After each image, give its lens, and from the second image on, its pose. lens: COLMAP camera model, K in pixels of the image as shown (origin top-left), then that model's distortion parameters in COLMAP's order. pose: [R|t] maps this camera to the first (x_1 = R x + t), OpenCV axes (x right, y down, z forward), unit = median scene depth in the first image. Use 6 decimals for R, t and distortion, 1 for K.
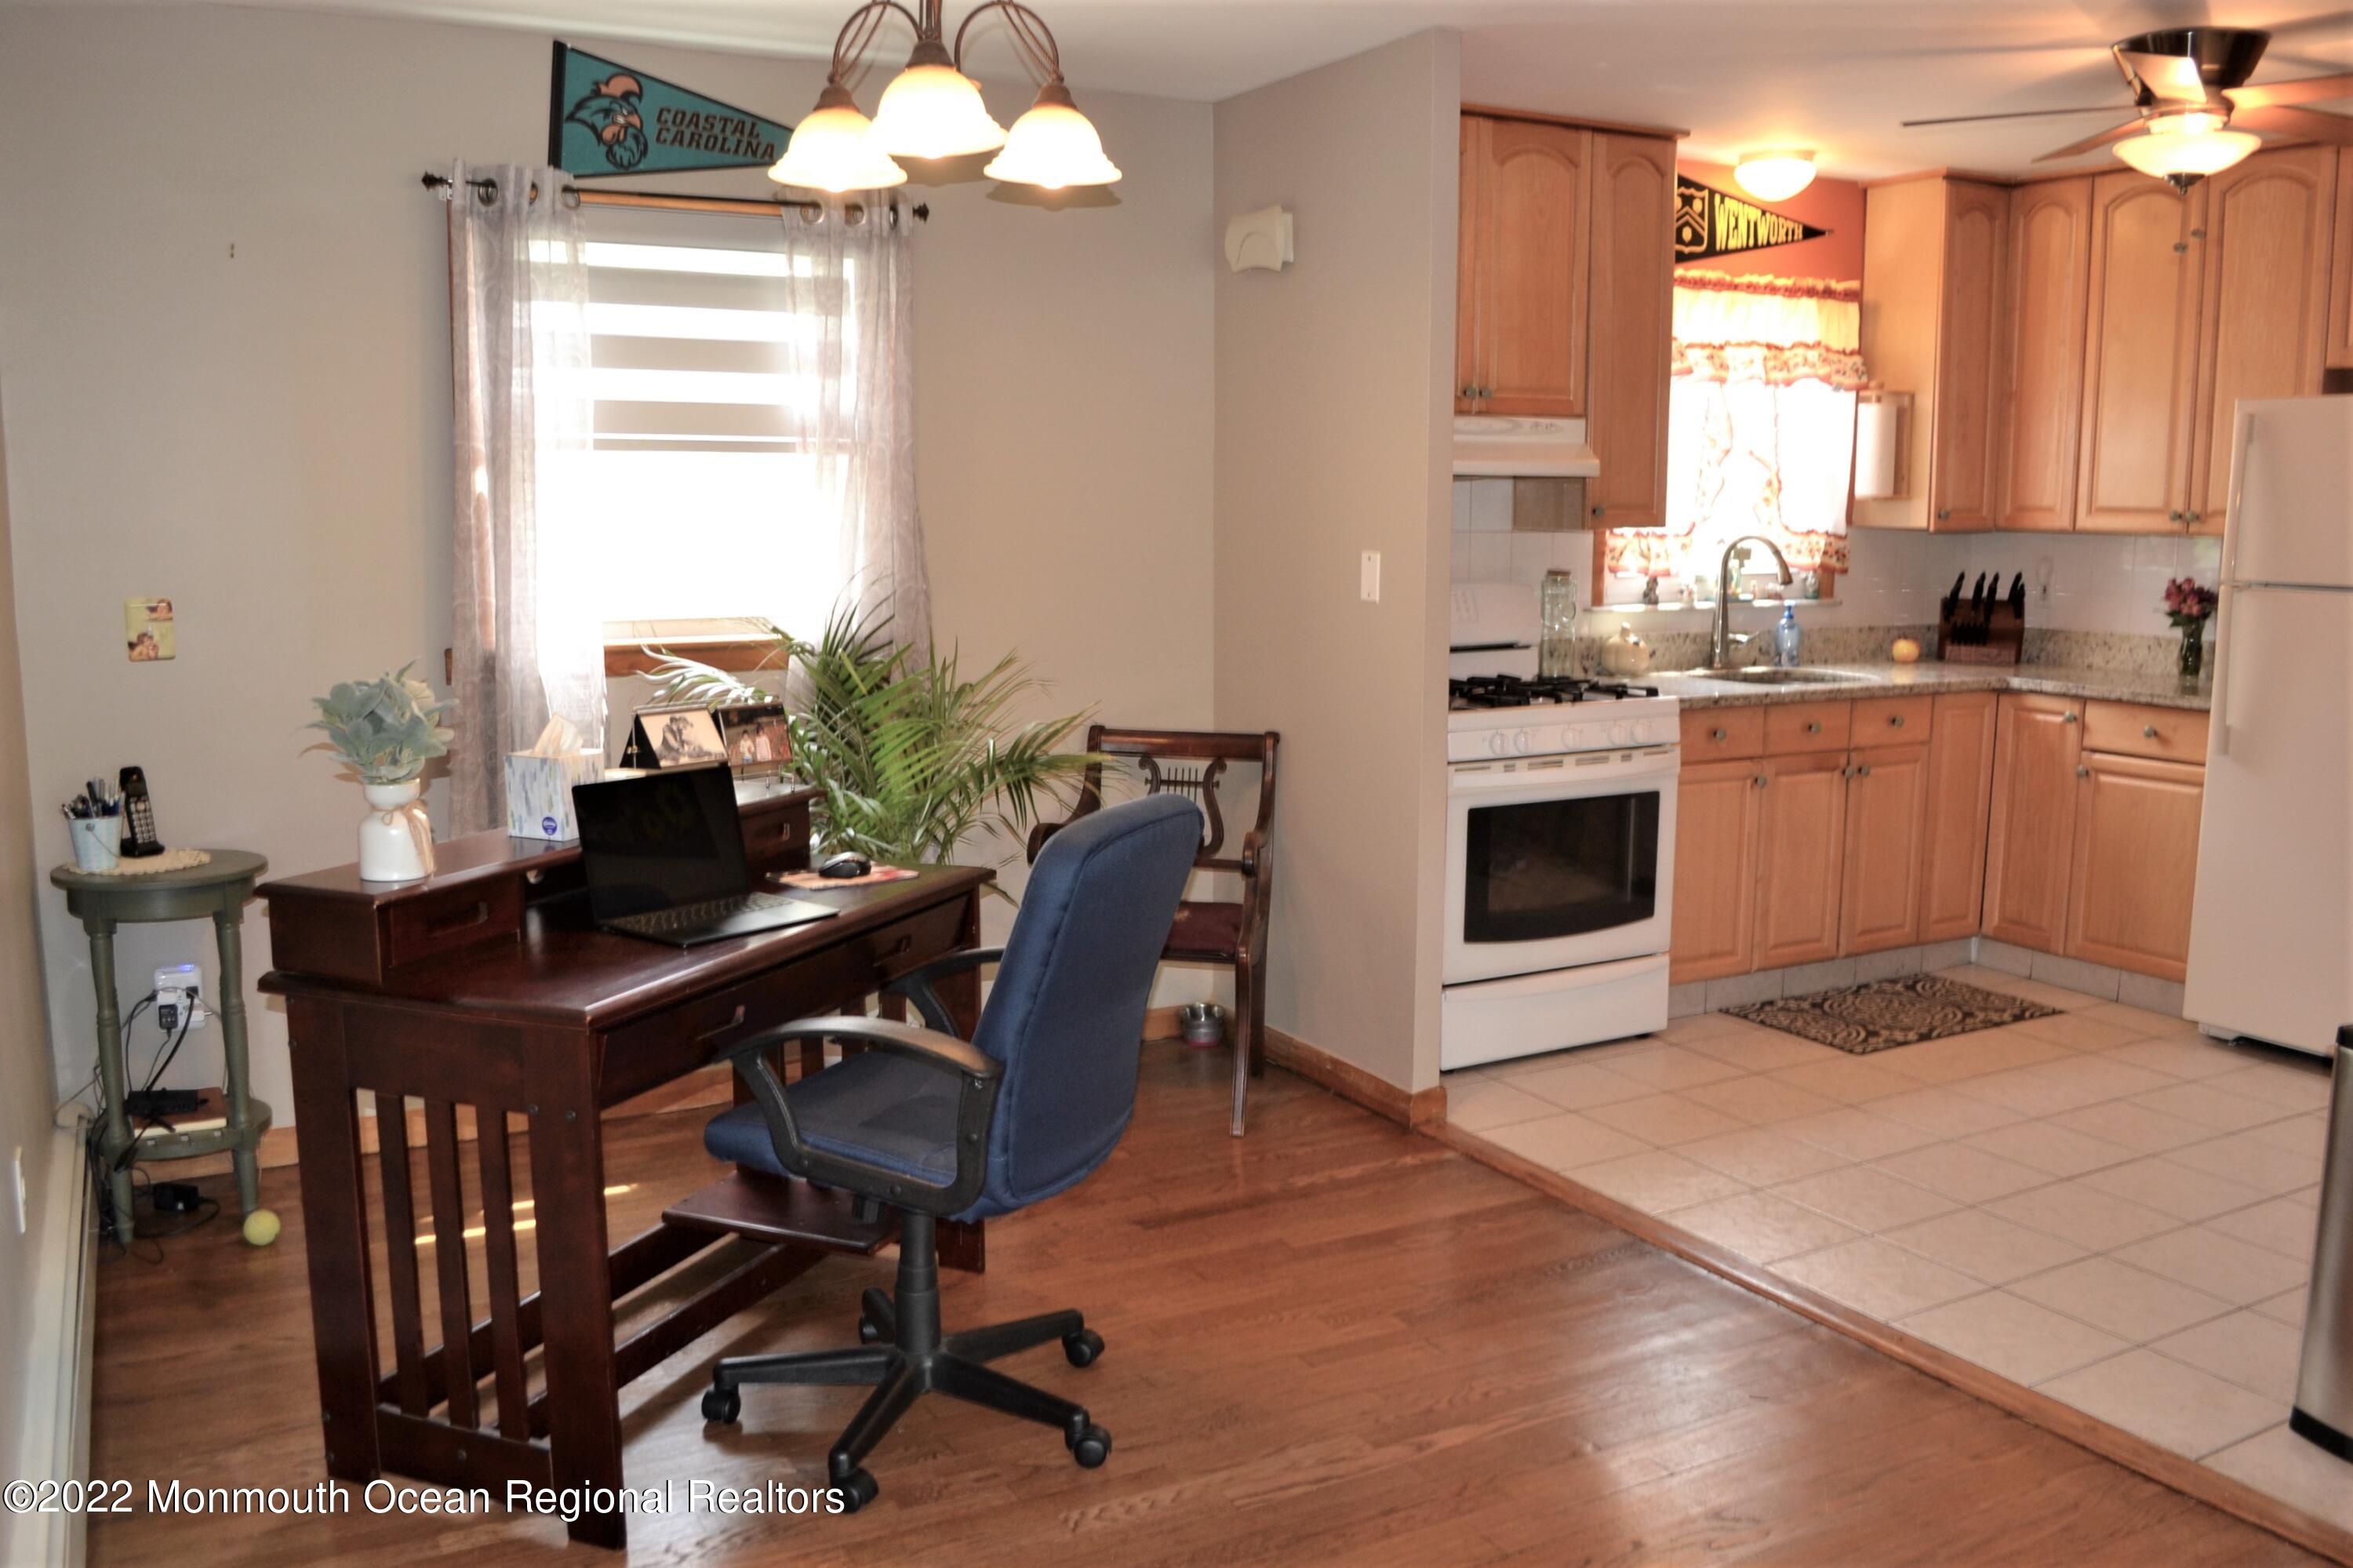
lens RADIAL K [[1948.0, 0, 1176.5], [0, 1948.0, 784.0], [0, 0, 1]] dist [-0.088578, 0.016322]
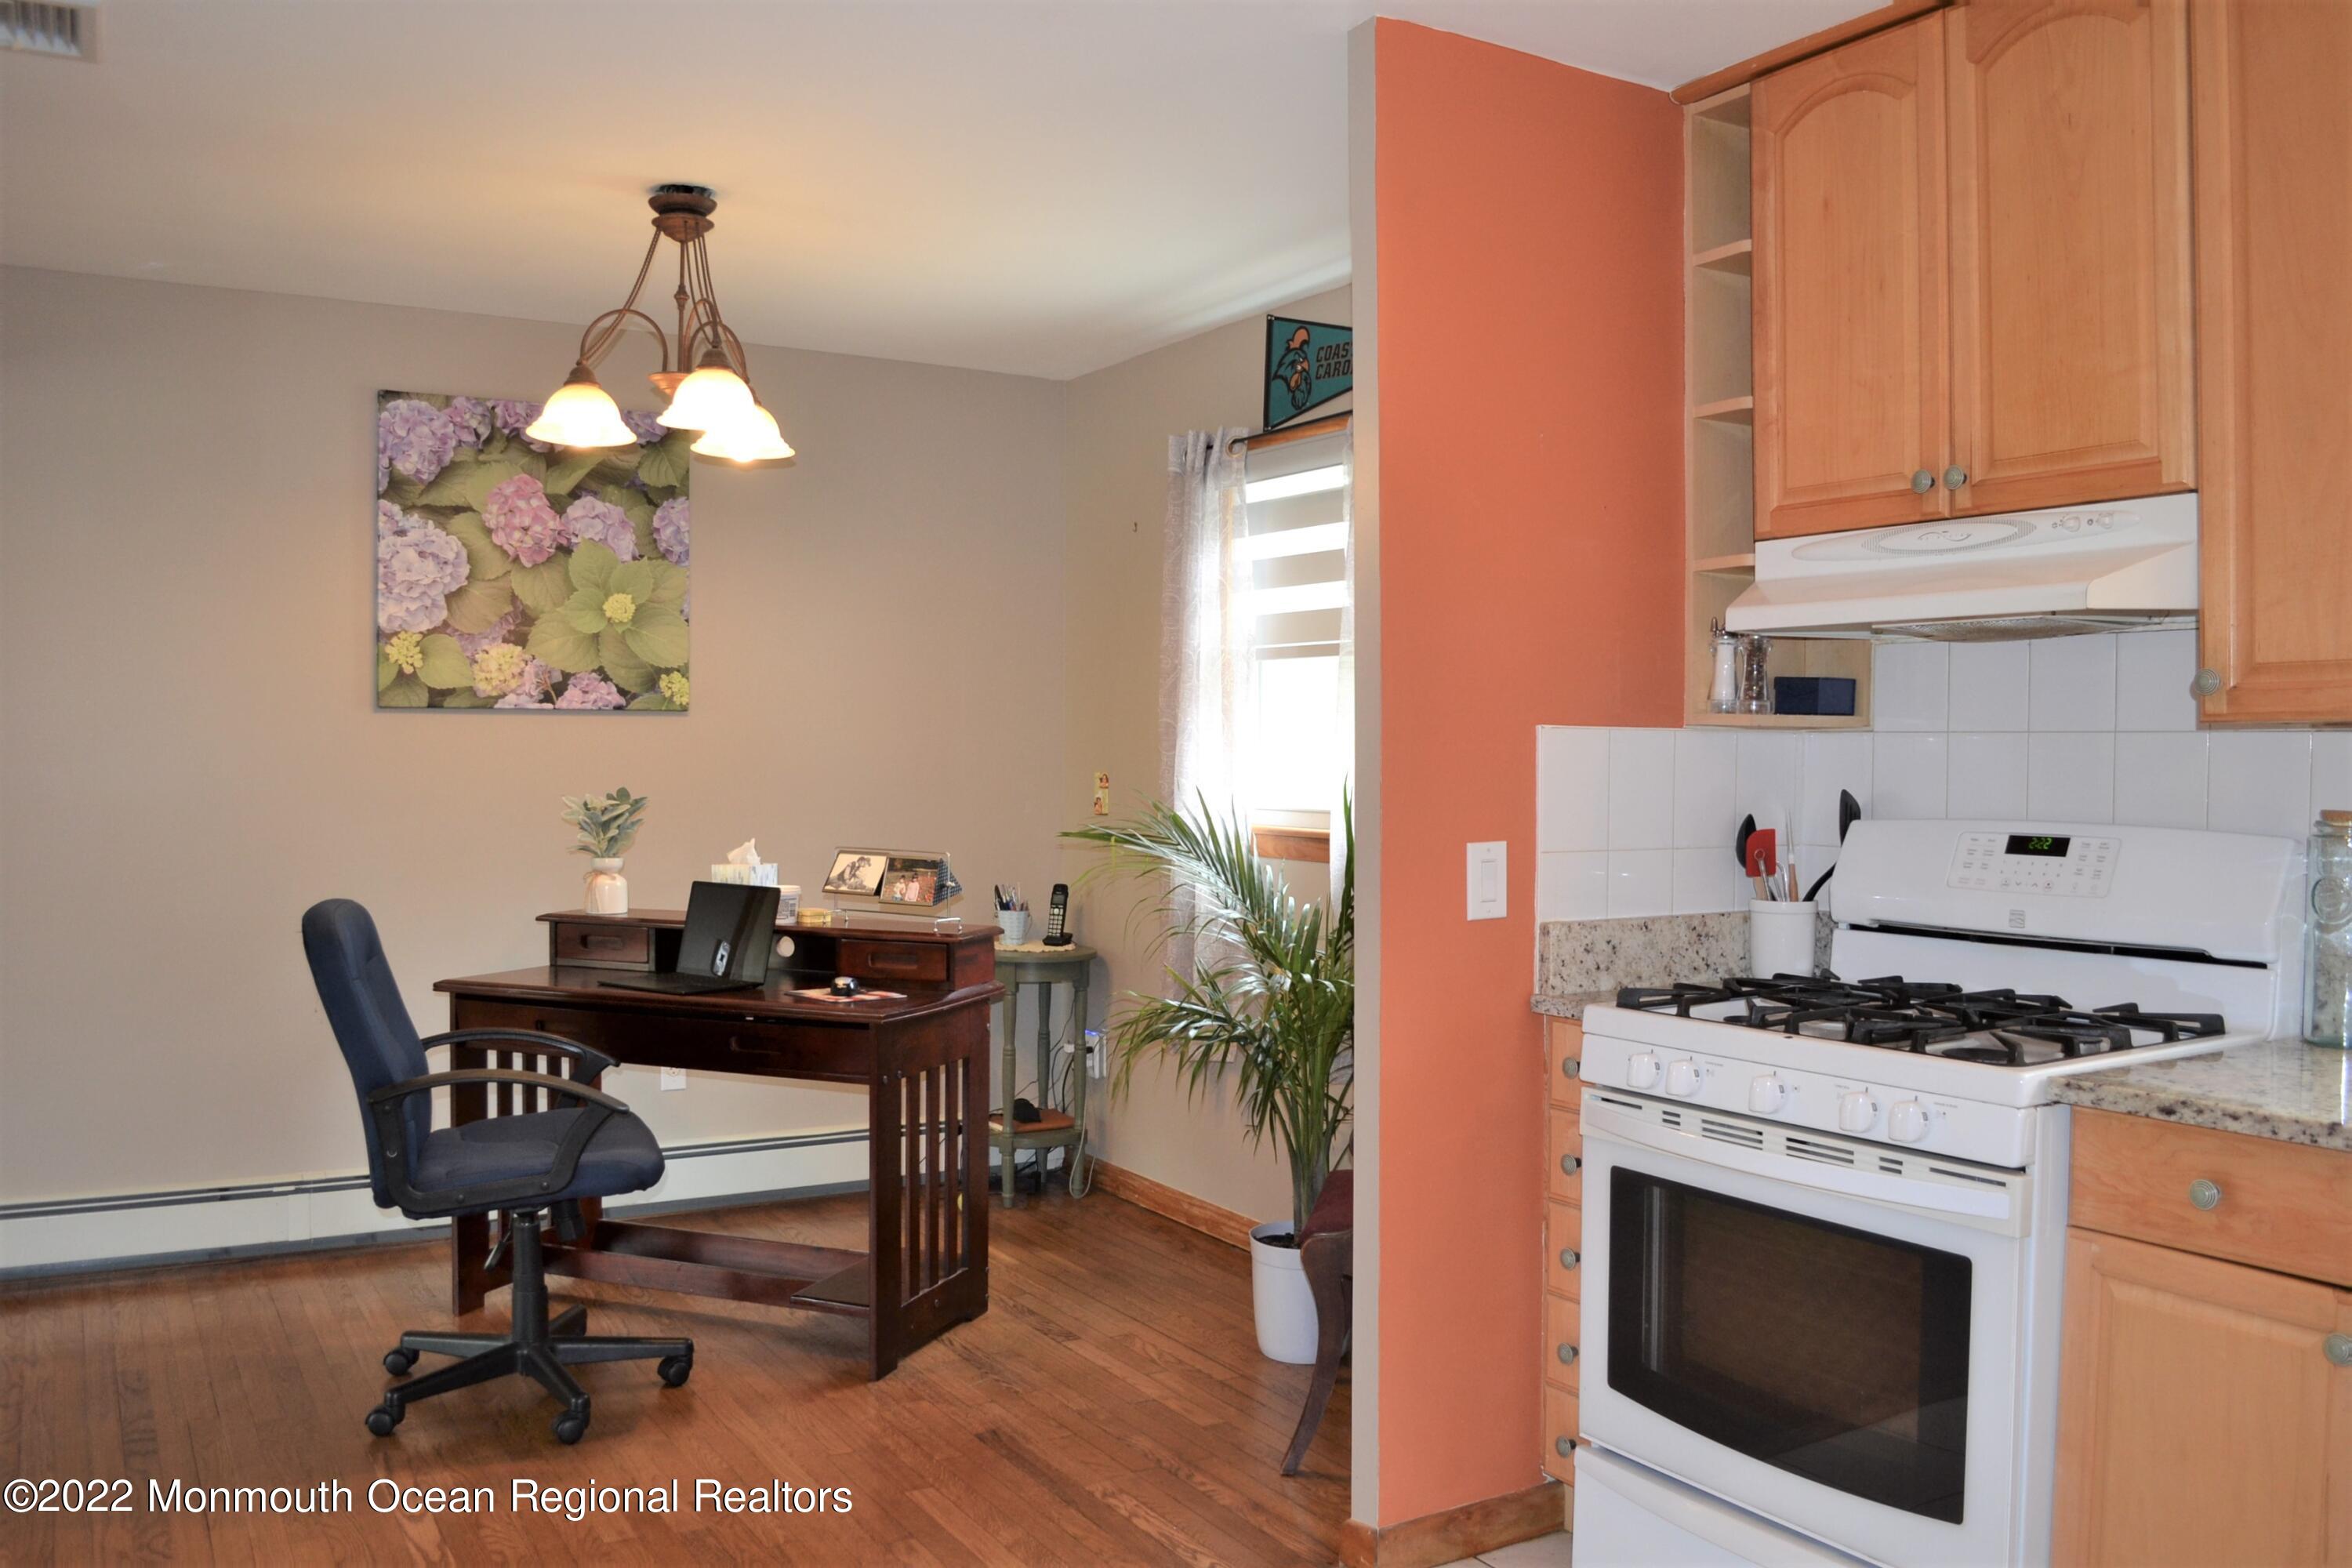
lens RADIAL K [[1889.6, 0, 1176.0], [0, 1889.6, 784.0], [0, 0, 1]] dist [-0.083037, 0.010251]
pose [[0.035081, 0.016863, -0.999242, 0.630717], [-0.147859, 0.988942, 0.011498, -0.080143], [0.988386, 0.147343, 0.037186, 0.704882]]
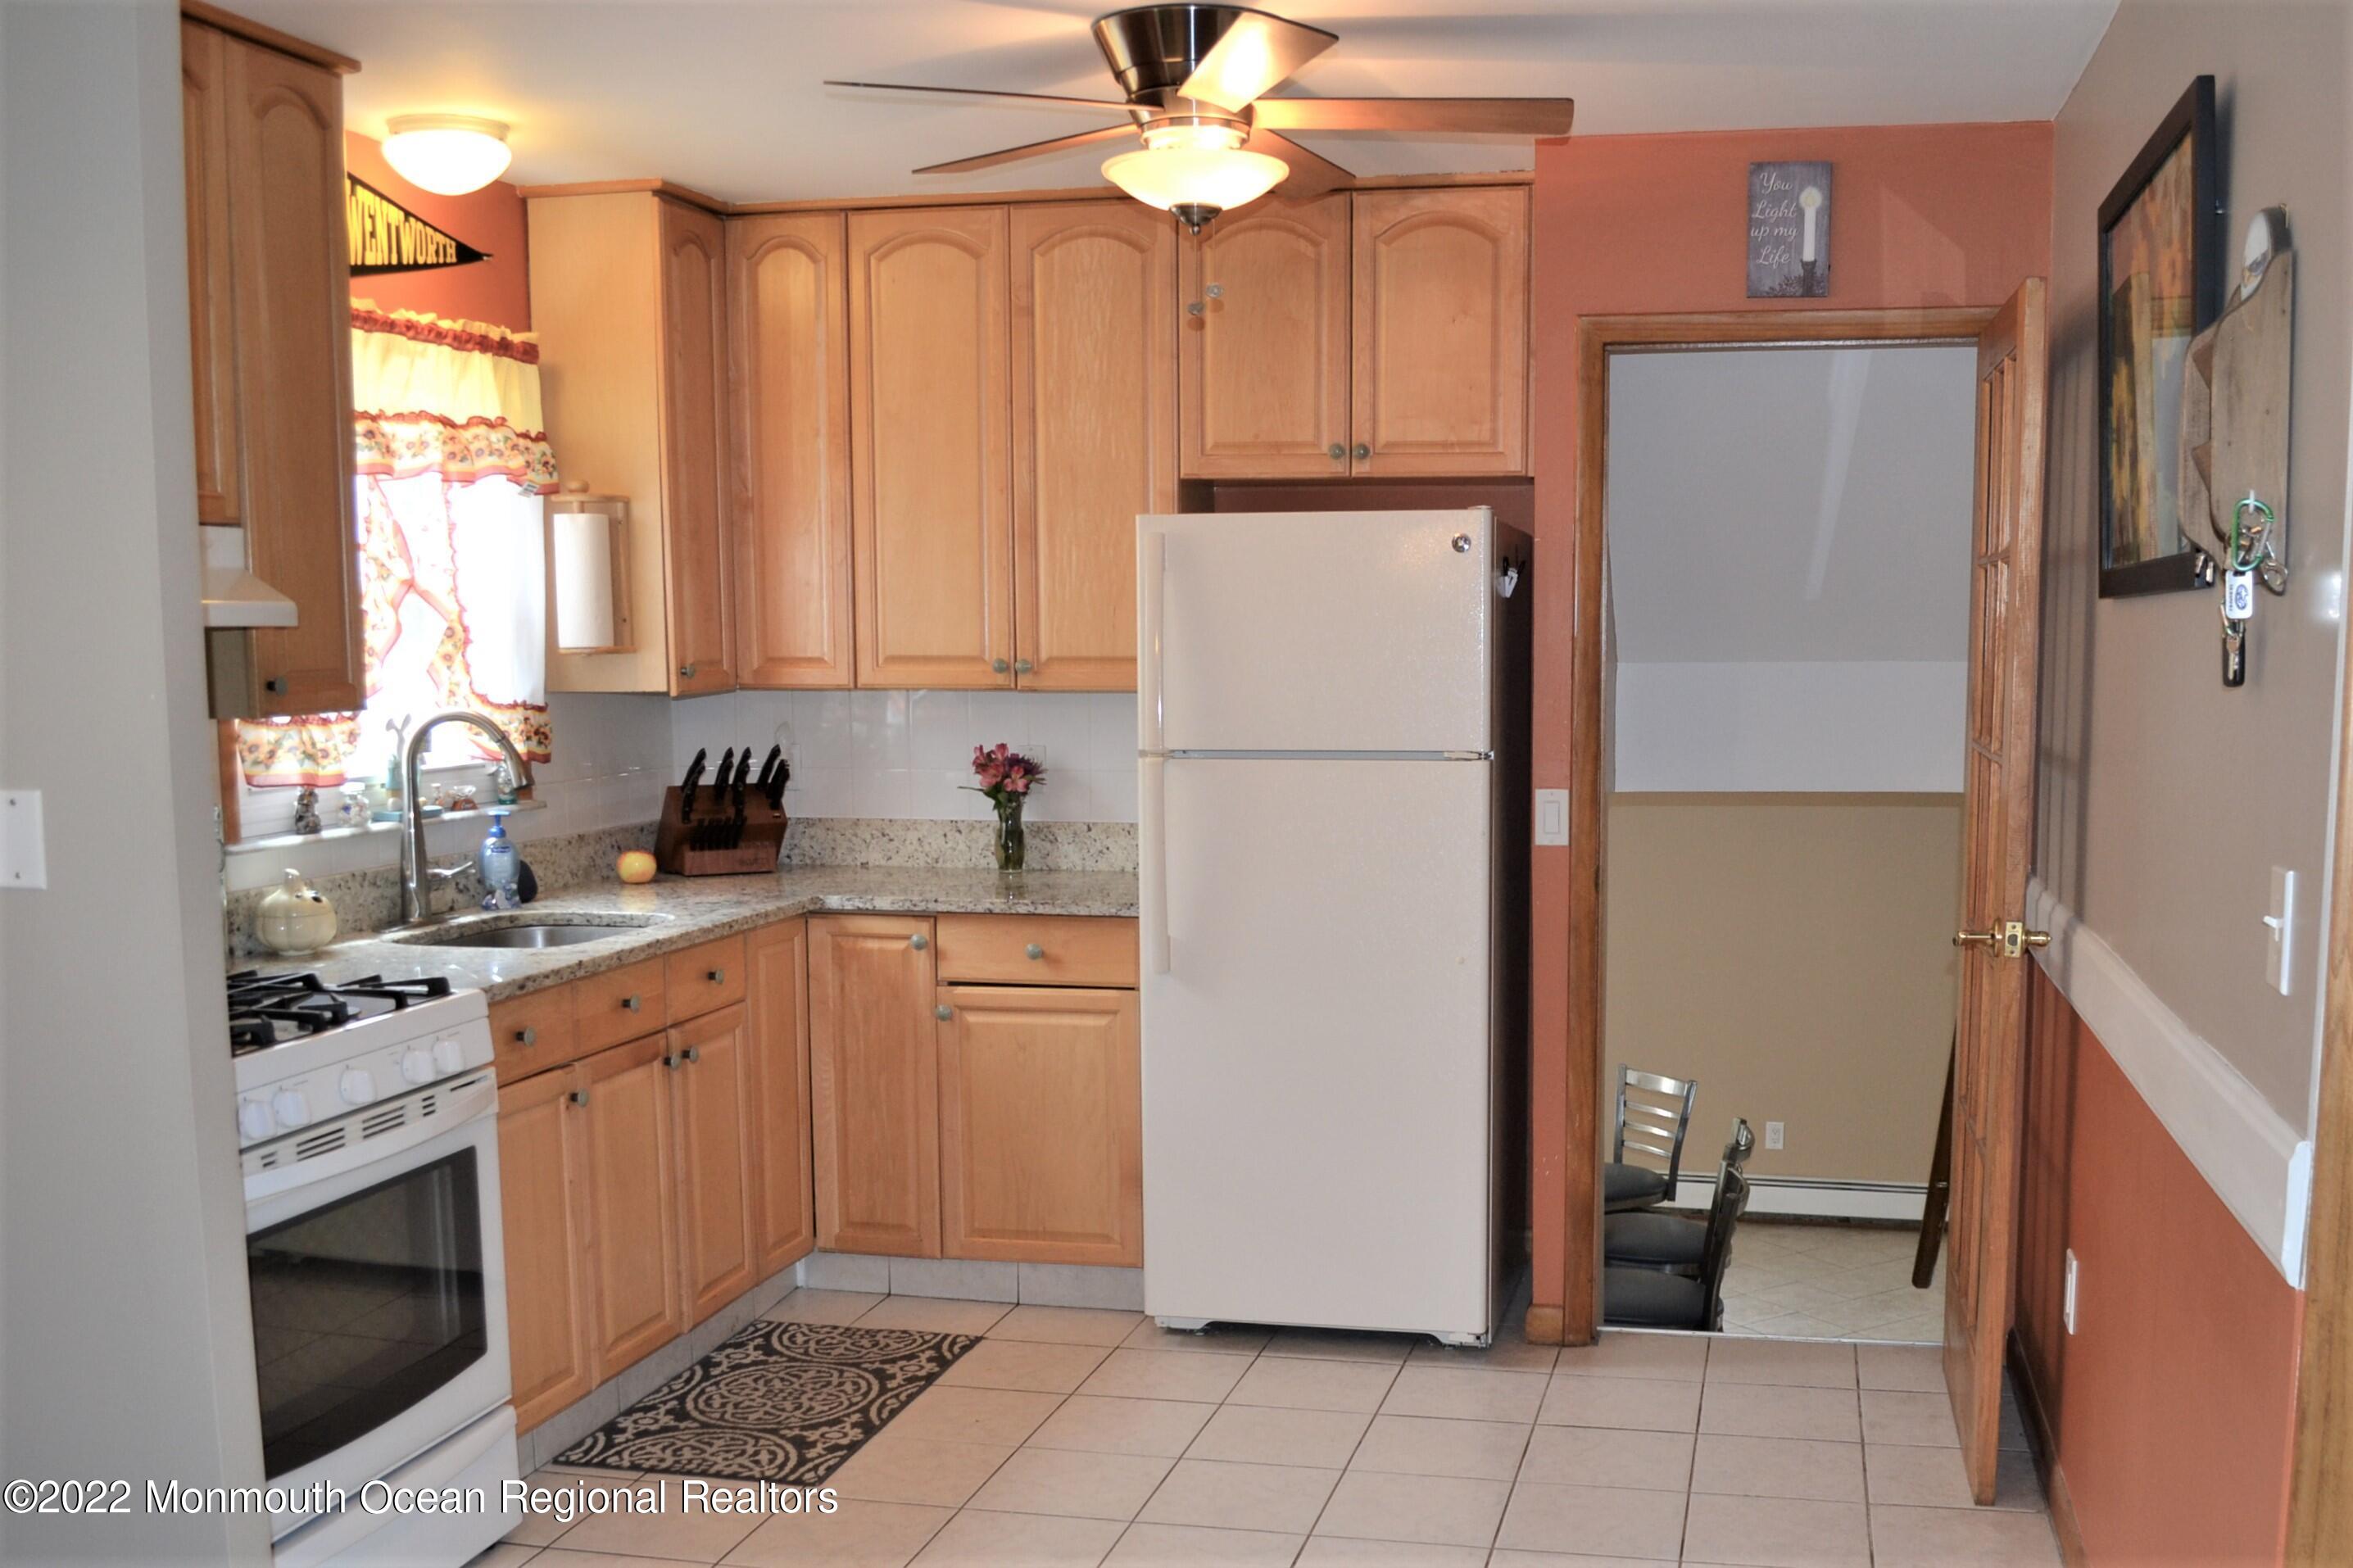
lens RADIAL K [[2252.3, 0, 1322.8], [0, 2252.3, 925.0], [0, 0, 1]] dist [-0.072374, 0.022333]
pose [[0.644434, -0.103212, 0.757663, -0.090359], [0.115937, 0.992582, 0.036603, -0.054573], [-0.755820, 0.064253, 0.651619, 0.312438]]
